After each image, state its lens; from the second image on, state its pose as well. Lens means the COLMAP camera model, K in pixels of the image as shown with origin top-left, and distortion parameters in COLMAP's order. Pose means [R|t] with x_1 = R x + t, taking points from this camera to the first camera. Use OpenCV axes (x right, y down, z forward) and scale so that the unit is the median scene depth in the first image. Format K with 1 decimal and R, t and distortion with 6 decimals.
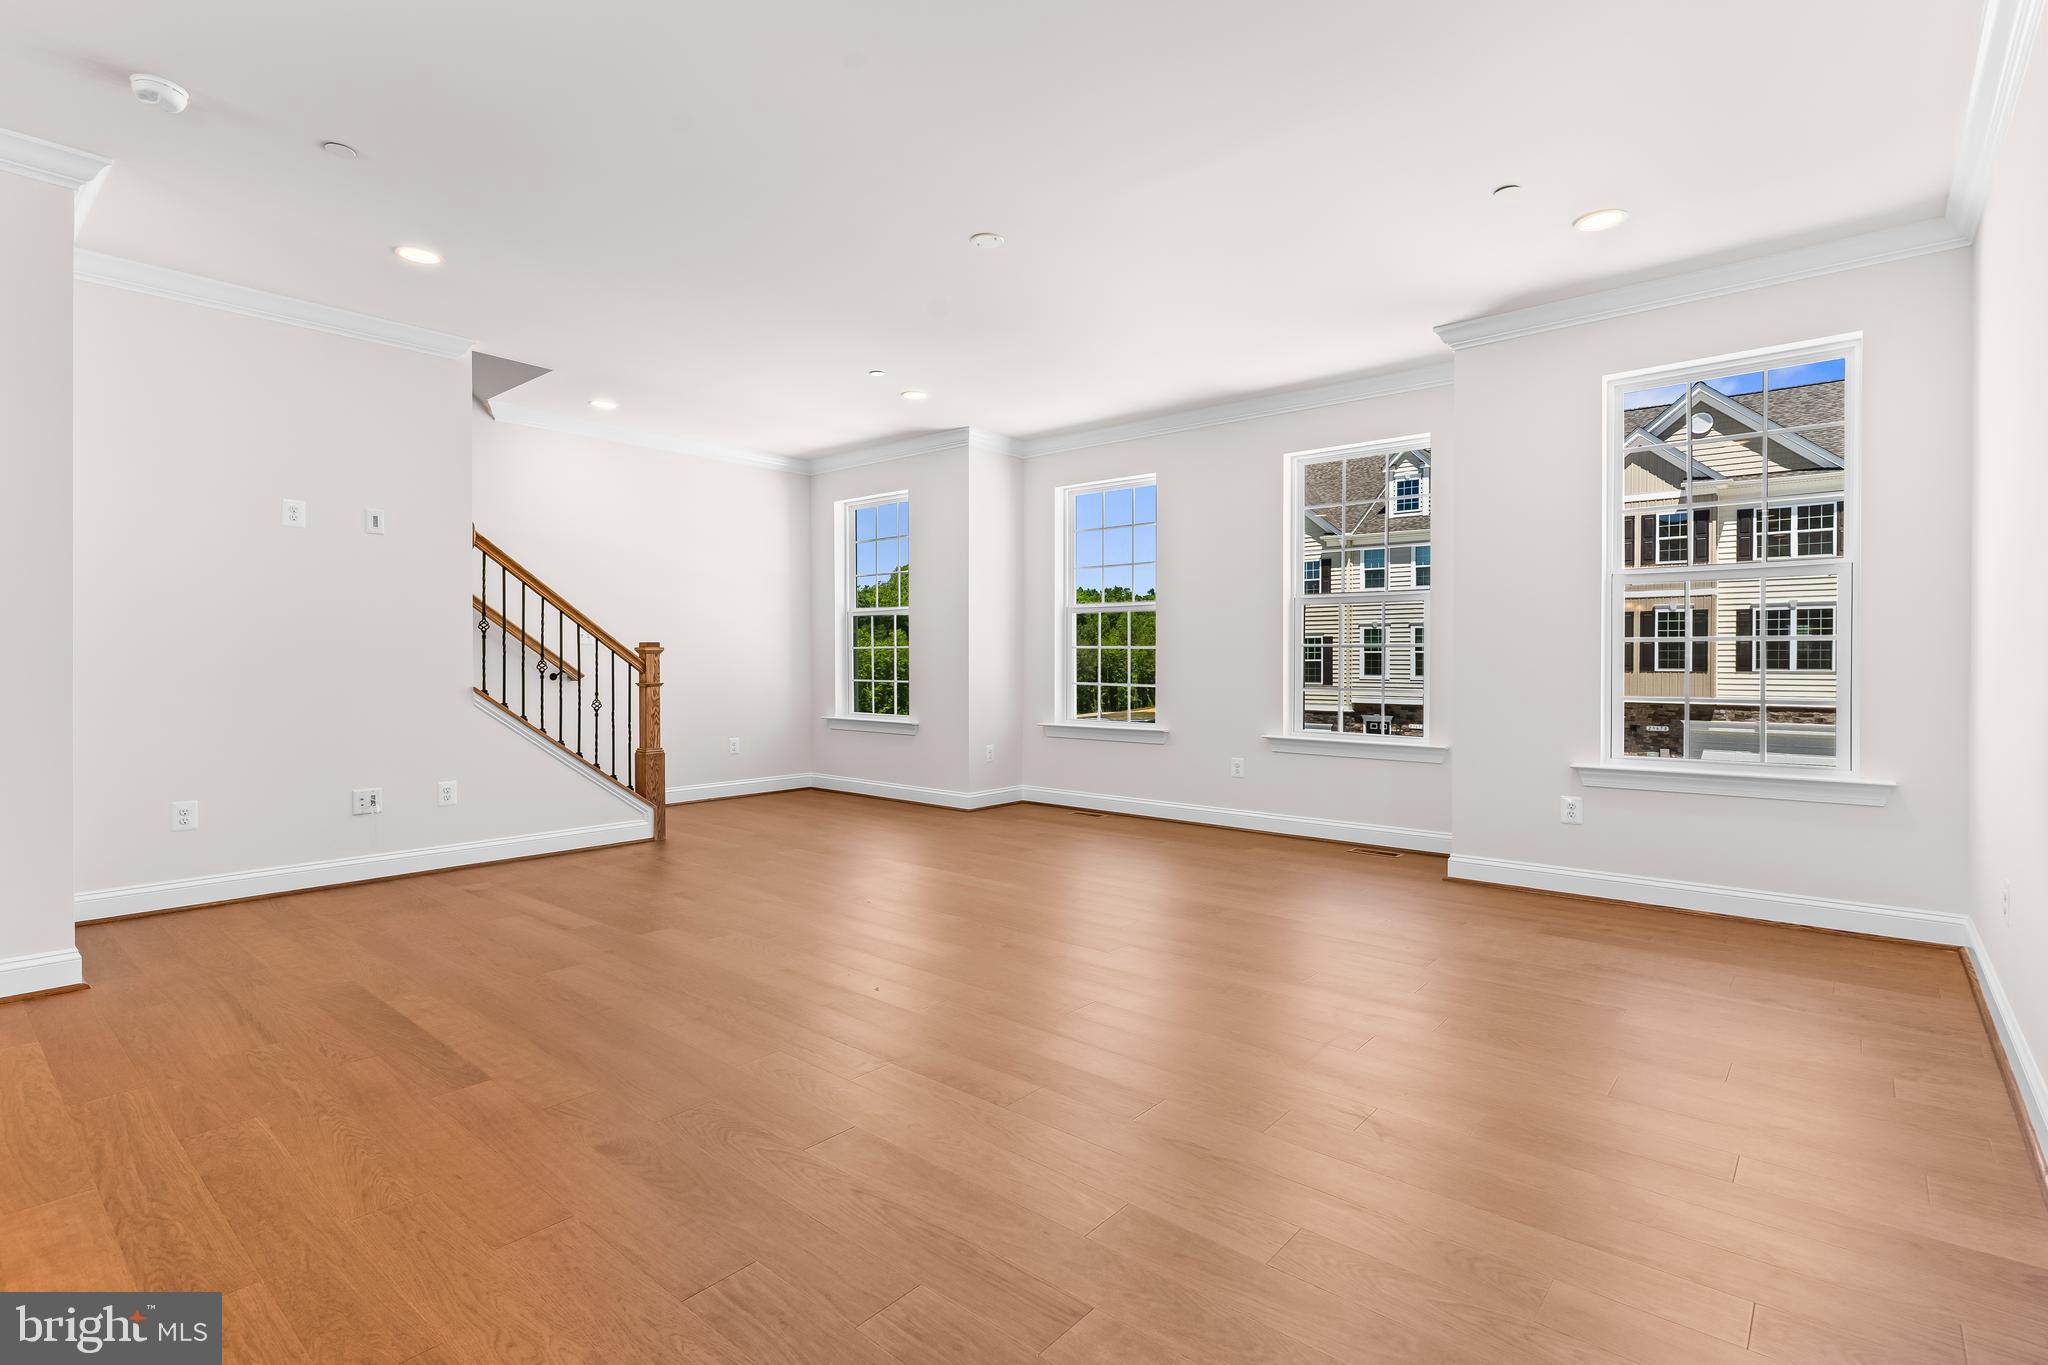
lens RADIAL K [[977.9, 0, 1016.6], [0, 977.9, 667.8], [0, 0, 1]] dist [0.000245, -0.004977]
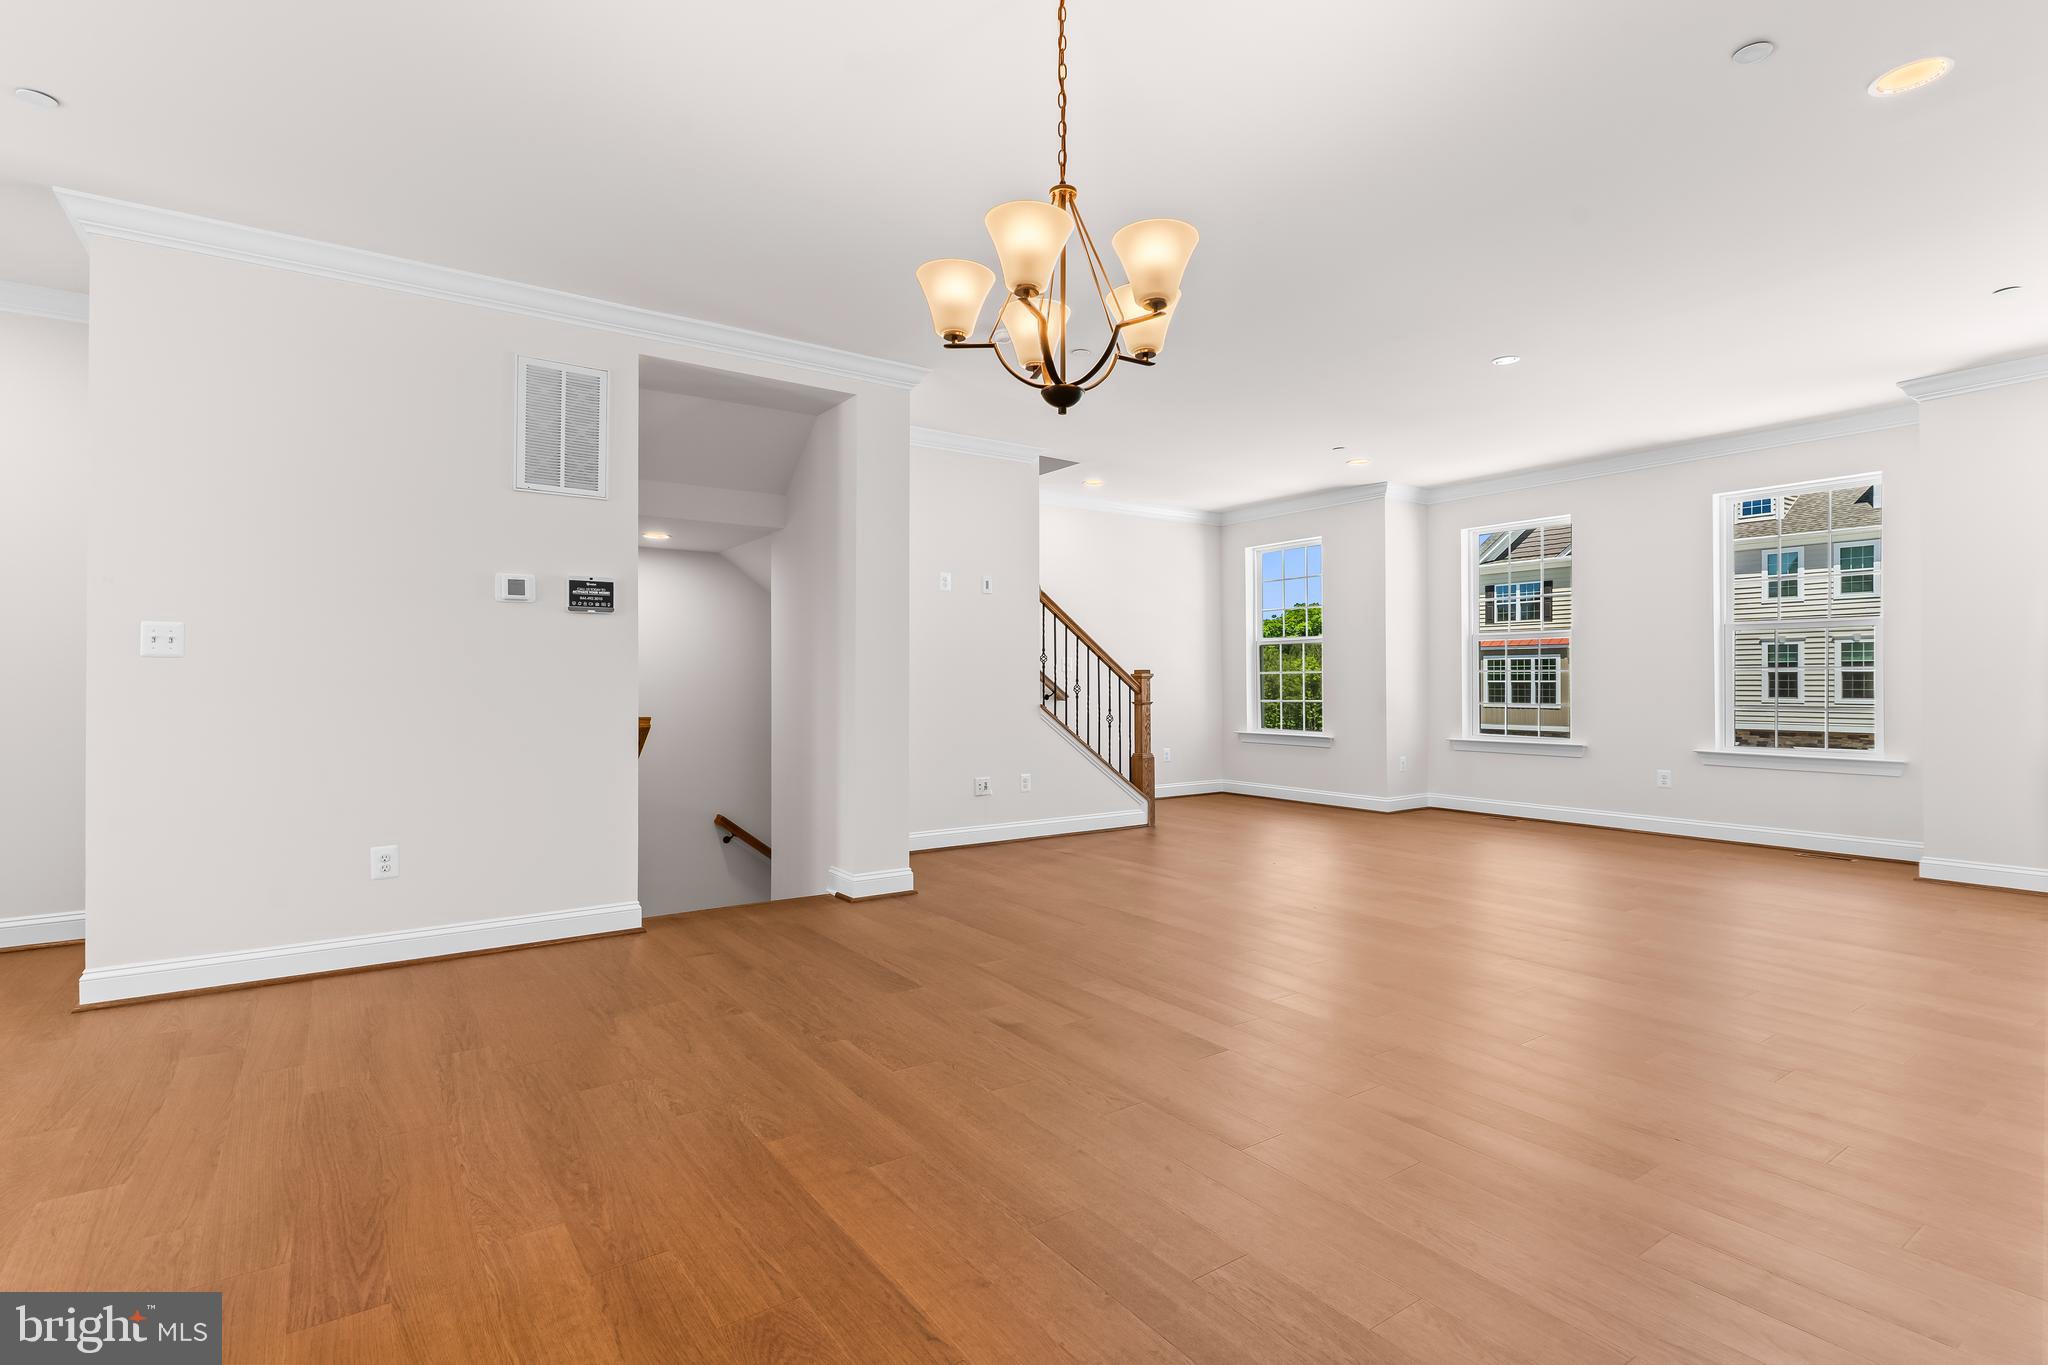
lens RADIAL K [[977.5, 0, 1007.9], [0, 977.5, 673.8], [0, 0, 1]] dist [0.002776, 0.000546]
pose [[0.967192, -0.007515, -0.253936, -0.220746], [0.003217, 0.999845, -0.017335, 0.000594], [0.254027, 0.015950, 0.967066, -0.271494]]
